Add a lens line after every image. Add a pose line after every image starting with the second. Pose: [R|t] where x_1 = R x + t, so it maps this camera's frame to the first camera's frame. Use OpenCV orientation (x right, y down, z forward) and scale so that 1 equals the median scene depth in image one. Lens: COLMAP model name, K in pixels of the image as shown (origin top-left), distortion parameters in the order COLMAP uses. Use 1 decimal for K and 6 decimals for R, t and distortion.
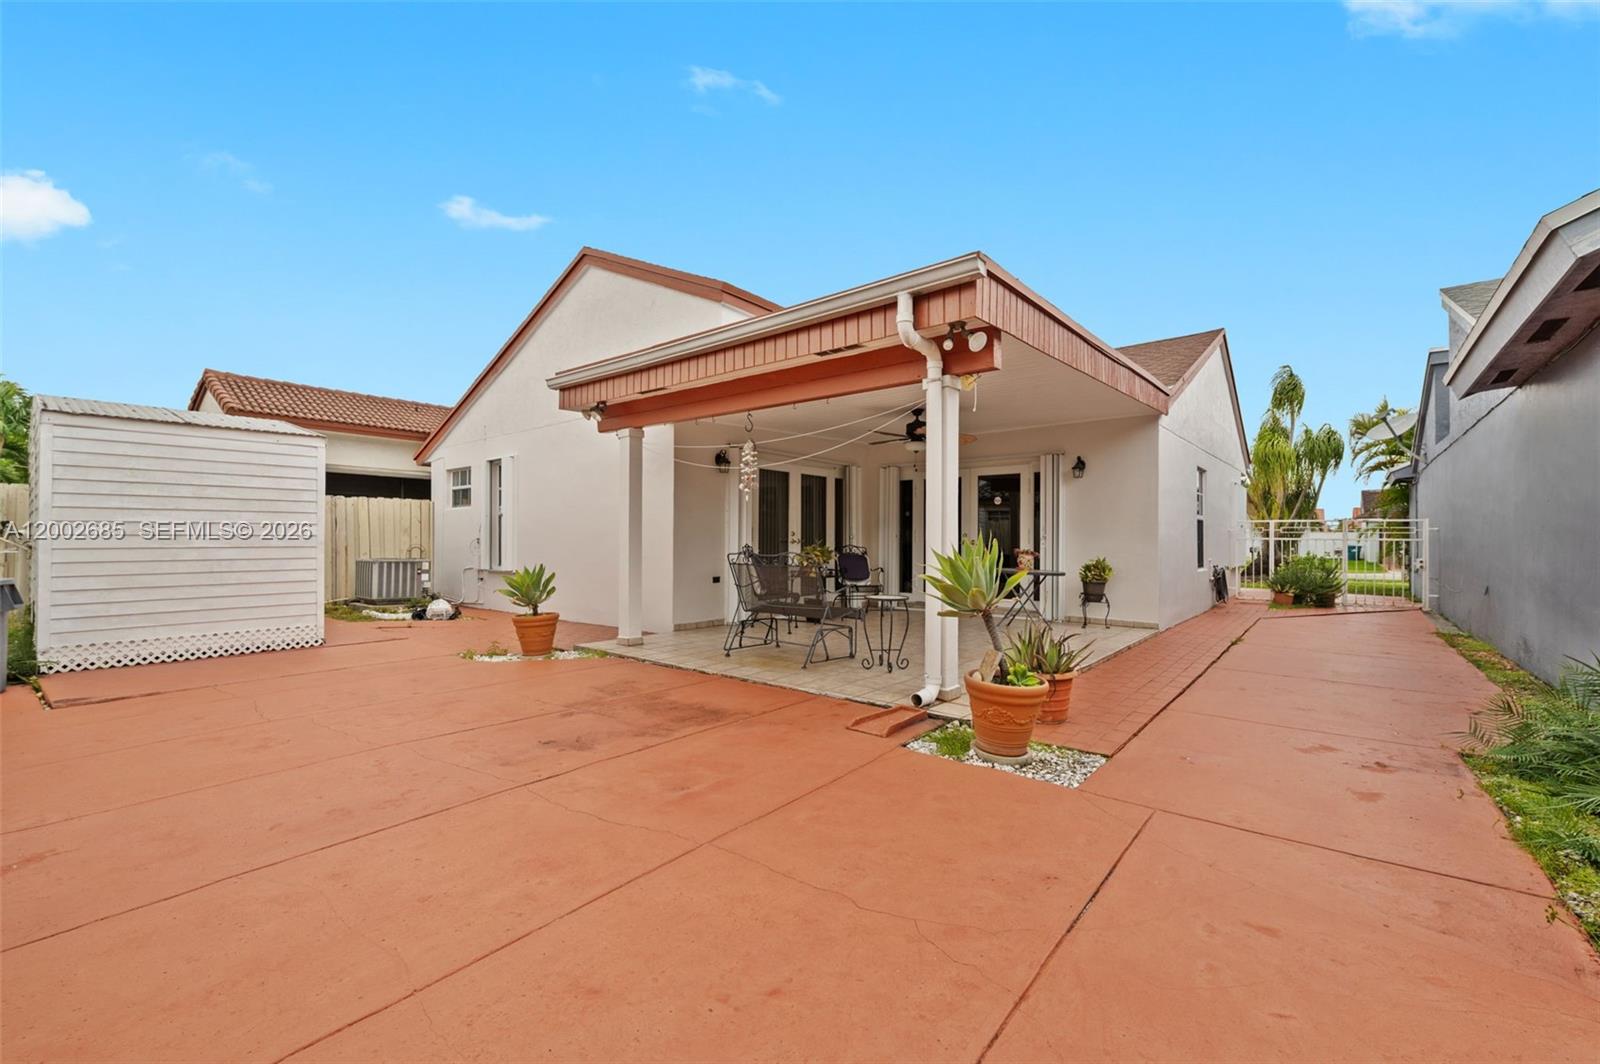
lens RADIAL K [[646.0, 0, 800.1], [0, 646.0, 524.2], [0, 0, 1]] dist [-0.001582, -0.000292]
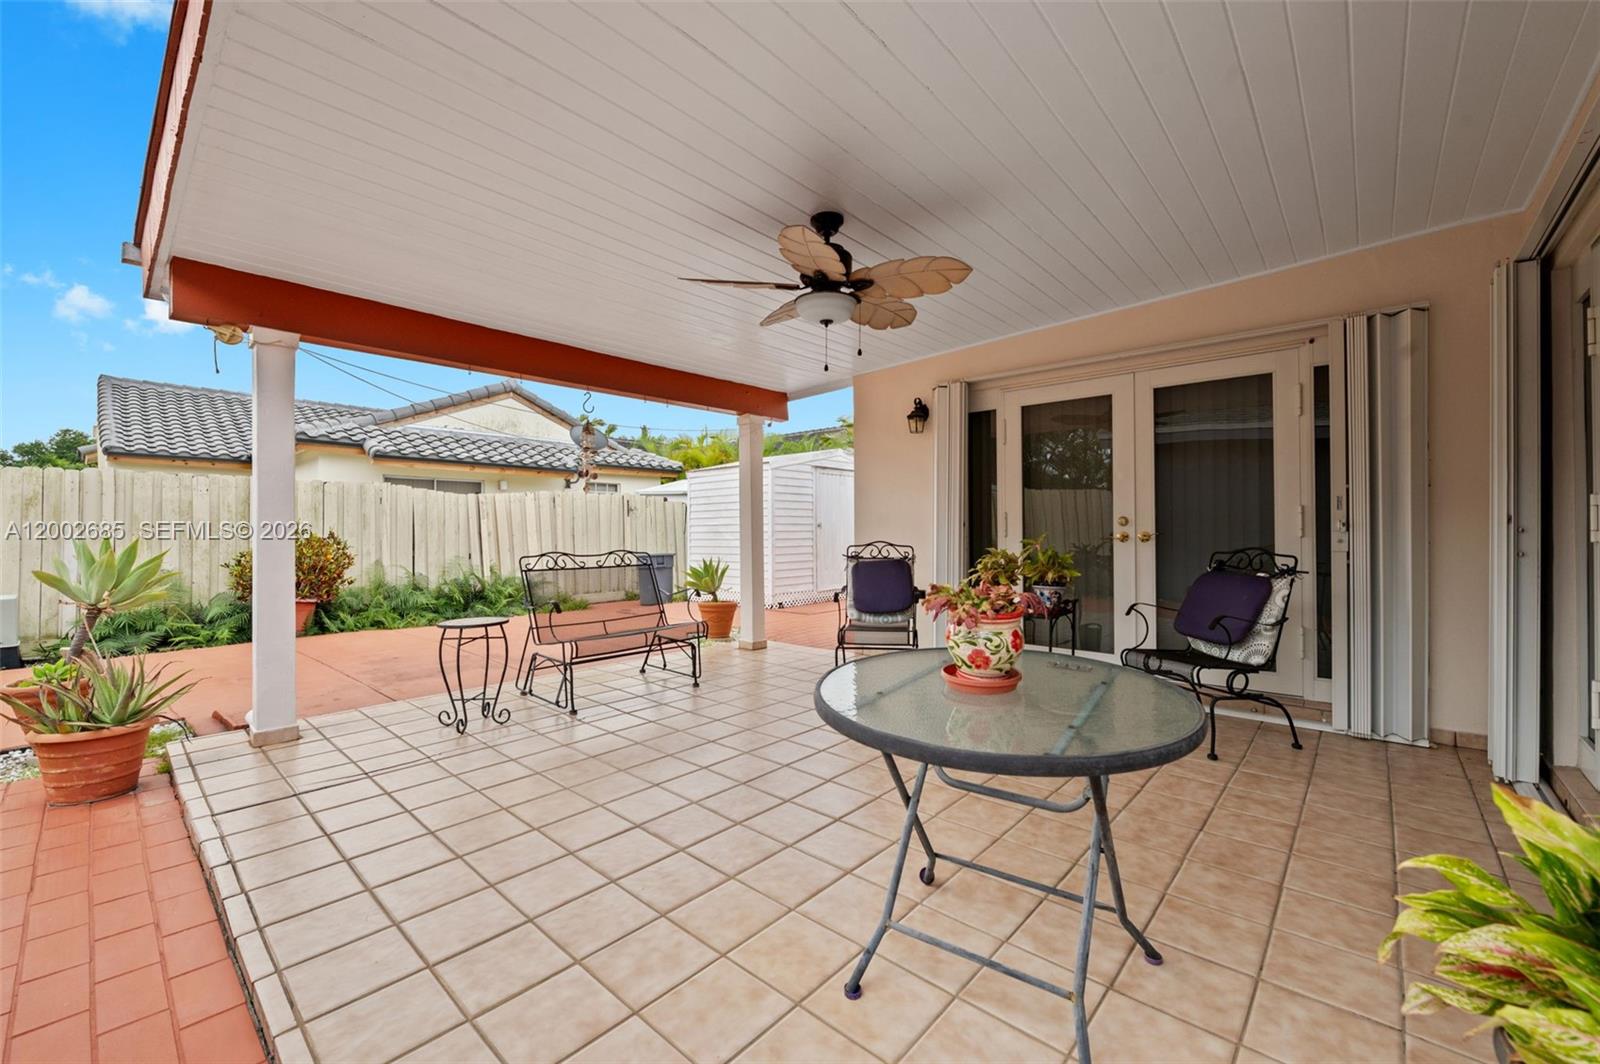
lens RADIAL K [[646.0, 0, 800.1], [0, 646.0, 524.2], [0, 0, 1]] dist [-0.001582, -0.000292]
pose [[-0.042757, -0.013166, -0.998999, 0.517884], [0.029375, 0.999464, -0.014430, 0.018275], [0.998654, -0.029962, -0.042347, 0.859245]]
